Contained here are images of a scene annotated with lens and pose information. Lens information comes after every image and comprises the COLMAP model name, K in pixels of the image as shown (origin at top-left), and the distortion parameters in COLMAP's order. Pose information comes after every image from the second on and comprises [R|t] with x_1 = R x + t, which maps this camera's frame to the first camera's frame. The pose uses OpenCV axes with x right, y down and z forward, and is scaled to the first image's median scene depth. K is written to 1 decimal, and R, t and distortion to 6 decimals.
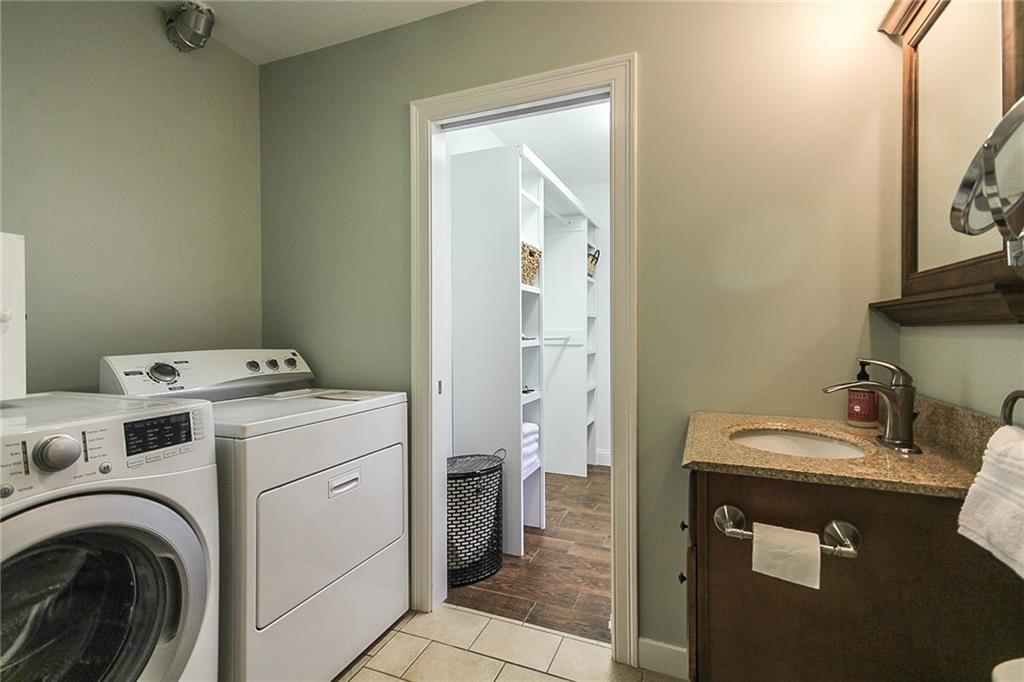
lens RADIAL K [[474.0, 0, 511.3], [0, 474.0, 336.8], [0, 0, 1]] dist [0.001187, -0.000036]
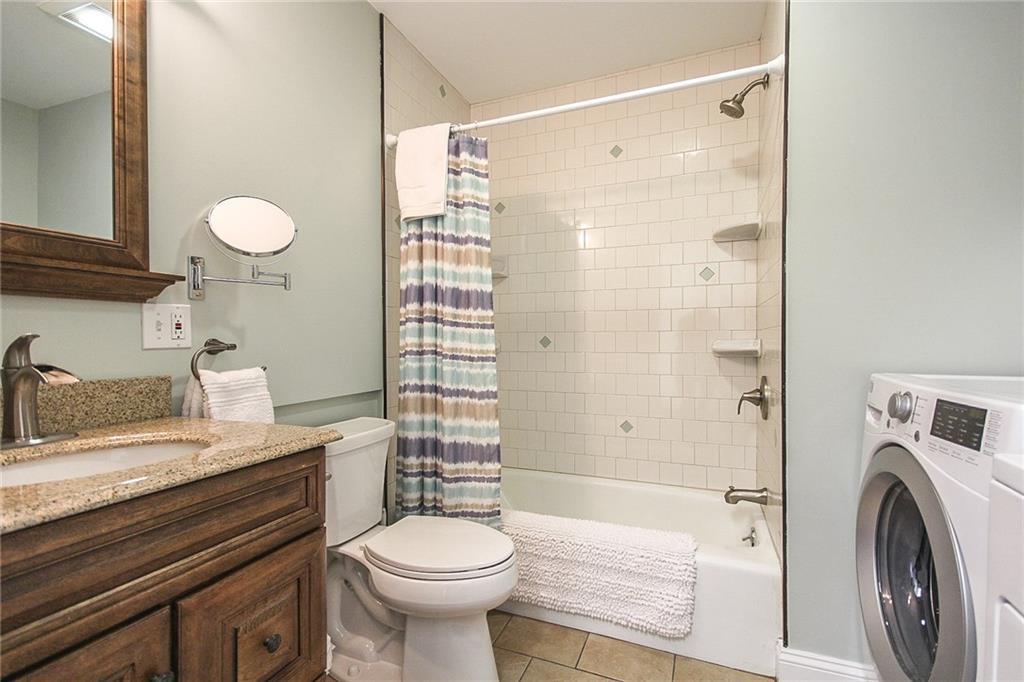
lens RADIAL K [[474.0, 0, 511.2], [0, 474.0, 340.2], [0, 0, 1]] dist [0.001187, -0.000036]
pose [[-0.999982, 0.003543, 0.004852, 0.005124], [0.003638, 0.999800, 0.019681, 0.046880], [-0.004781, 0.019698, -0.999795, 1.923065]]
